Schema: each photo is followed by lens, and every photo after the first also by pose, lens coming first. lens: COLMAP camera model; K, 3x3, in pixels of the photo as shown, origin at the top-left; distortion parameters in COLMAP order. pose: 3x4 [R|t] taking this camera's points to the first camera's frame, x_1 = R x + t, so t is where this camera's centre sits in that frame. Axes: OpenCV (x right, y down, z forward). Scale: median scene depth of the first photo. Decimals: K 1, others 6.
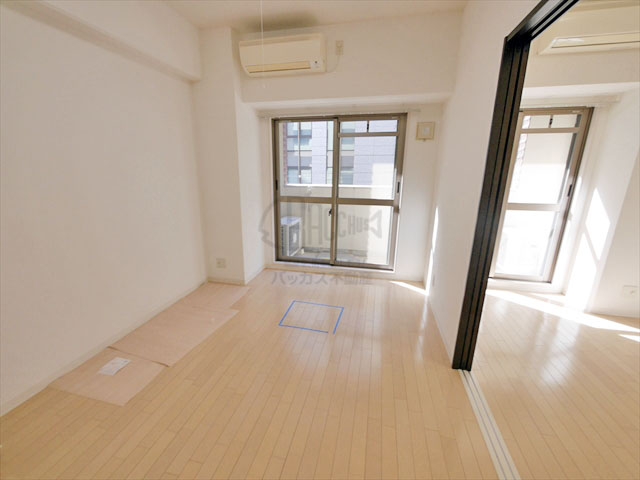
lens RADIAL K [[262.6, 0, 320.0], [0, 262.6, 240.0], [0, 0, 1]] dist [-0.002338, -0.000422]
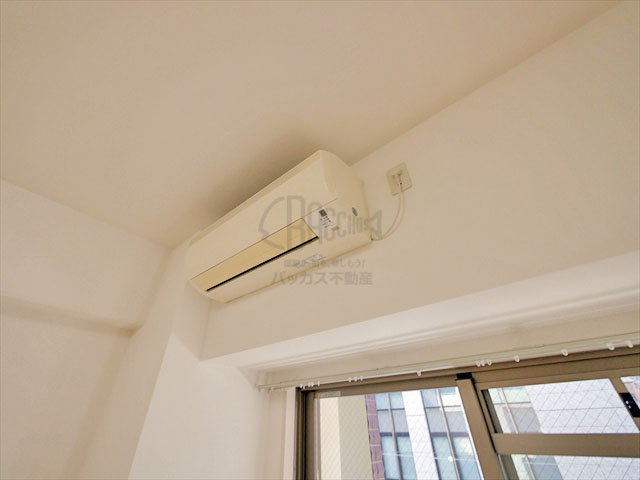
lens RADIAL K [[262.6, 0, 320.0], [0, 262.6, 240.0], [0, 0, 1]] dist [-0.002338, -0.000422]
pose [[0.891175, -0.270551, -0.364156, 0.064220], [-0.111175, 0.647986, -0.753495, -0.321965], [0.439827, 0.711980, 0.547390, 0.652571]]
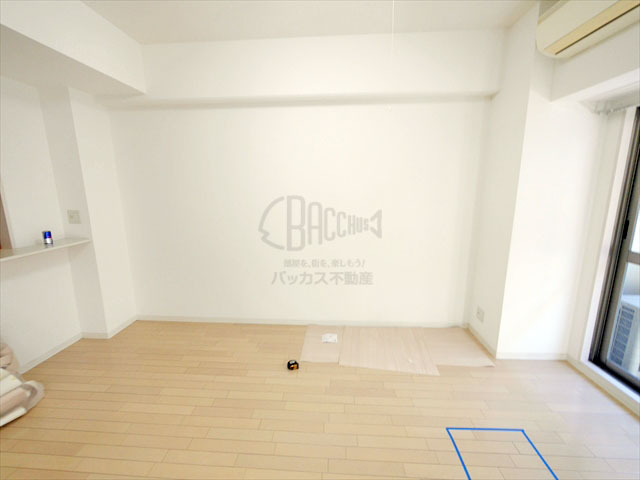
lens RADIAL K [[271.1, 0, 320.0], [0, 271.1, 240.0], [0, 0, 1]] dist [-0.001702, -0.000369]
pose [[0.171134, 0.186588, -0.967418, 0.299881], [-0.263603, 0.954778, 0.137519, -0.116805], [0.949329, 0.231481, 0.212580, 0.345149]]
